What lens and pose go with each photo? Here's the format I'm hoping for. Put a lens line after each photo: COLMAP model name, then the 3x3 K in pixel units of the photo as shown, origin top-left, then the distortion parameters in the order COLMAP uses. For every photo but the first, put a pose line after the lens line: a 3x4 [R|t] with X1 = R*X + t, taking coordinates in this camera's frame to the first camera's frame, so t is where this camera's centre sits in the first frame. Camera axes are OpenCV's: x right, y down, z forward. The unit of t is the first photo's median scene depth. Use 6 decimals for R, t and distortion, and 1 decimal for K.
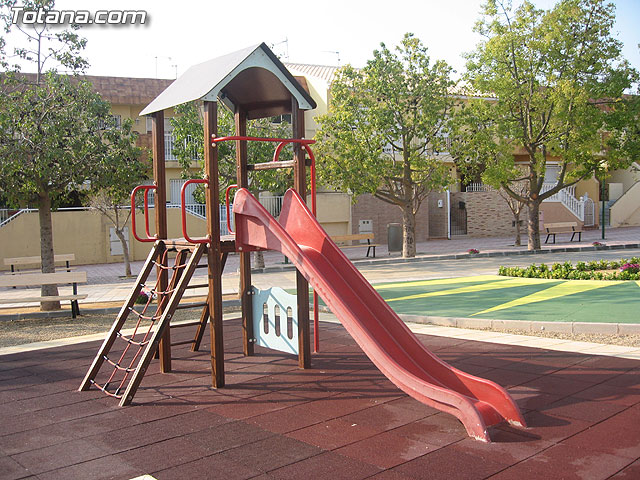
lens RADIAL K [[701.3, 0, 319.7], [0, 701.3, 245.4], [0, 0, 1]] dist [-0.100463, 0.000000]
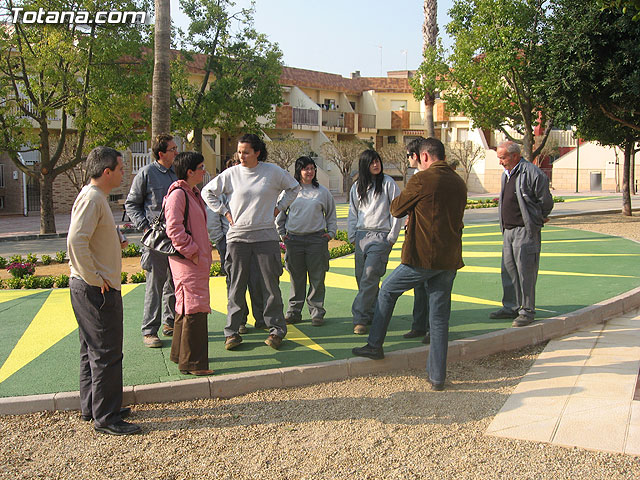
lens RADIAL K [[701.3, 0, 321.0], [0, 701.3, 244.6], [0, 0, 1]] dist [-0.100463, 0.000000]
pose [[0.929074, -0.014359, 0.369615, 0.317535], [-0.003021, 0.998918, 0.046399, -0.021026], [-0.369882, -0.044225, 0.928026, 0.093222]]
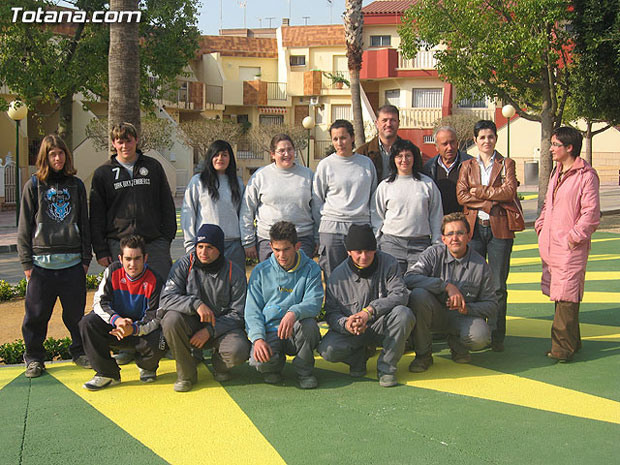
lens RADIAL K [[916.2, 0, 312.2], [0, 916.2, 229.1], [0, 0, 1]] dist [-0.118583, 0.000000]
pose [[0.814543, -0.017830, 0.579828, 0.218440], [0.011566, 0.999828, 0.014497, -0.022661], [-0.579987, -0.005103, 0.814610, 0.250377]]
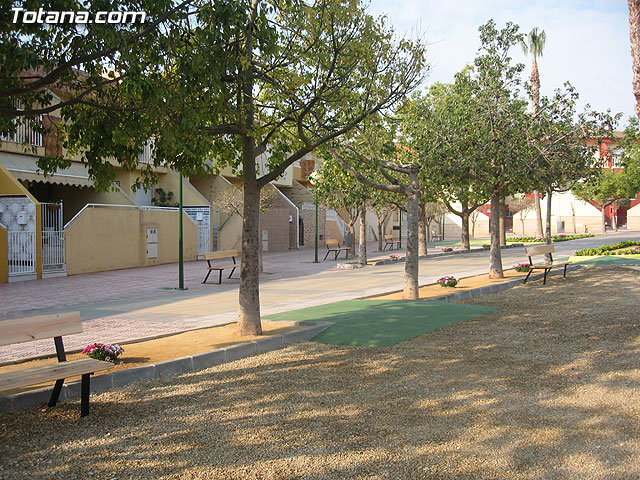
lens RADIAL K [[701.3, 0, 318.2], [0, 701.3, 241.2], [0, 0, 1]] dist [-0.100463, 0.000000]
pose [[0.717654, 0.011008, 0.696313, -0.925308], [0.026099, 0.998747, -0.042688, 0.043584], [-0.695911, 0.048809, 0.716468, 0.193794]]
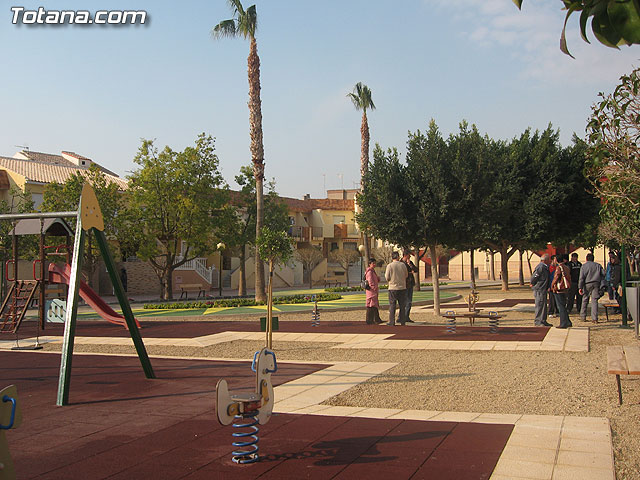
lens RADIAL K [[701.3, 0, 316.8], [0, 701.3, 251.1], [0, 0, 1]] dist [-0.100463, 0.000000]
pose [[0.890027, 0.031585, 0.454812, -0.129250], [0.008641, 0.996249, -0.086095, 0.038258], [-0.455825, 0.080557, 0.886416, -0.617559]]
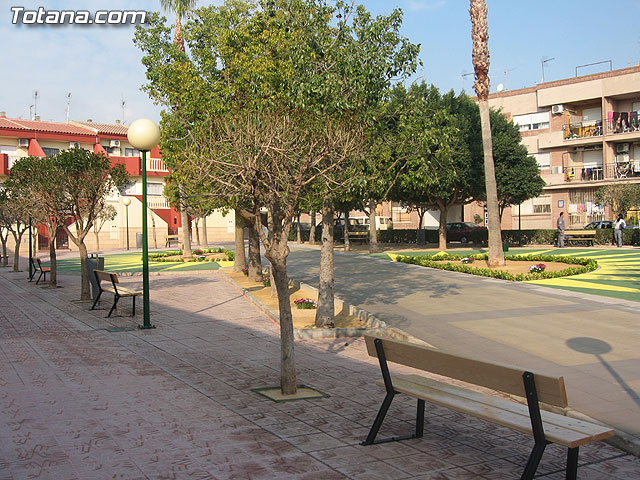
lens RADIAL K [[701.3, 0, 320.7], [0, 701.3, 246.5], [0, 0, 1]] dist [-0.100463, 0.000000]
pose [[-0.042035, 0.011535, 0.999050, -0.605619], [0.077042, 0.996994, -0.008270, -0.019718], [-0.996141, 0.076621, -0.042797, 0.979165]]
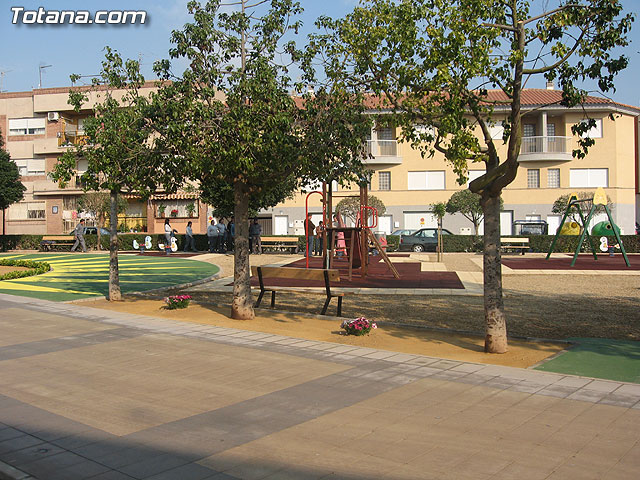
lens RADIAL K [[701.3, 0, 320.9], [0, 701.3, 256.0], [0, 0, 1]] dist [-0.100463, 0.000000]
pose [[-0.645419, 0.008777, 0.763778, -0.692509], [0.068414, 0.996579, 0.046360, -0.010595], [-0.760759, 0.082175, -0.643812, 0.907960]]
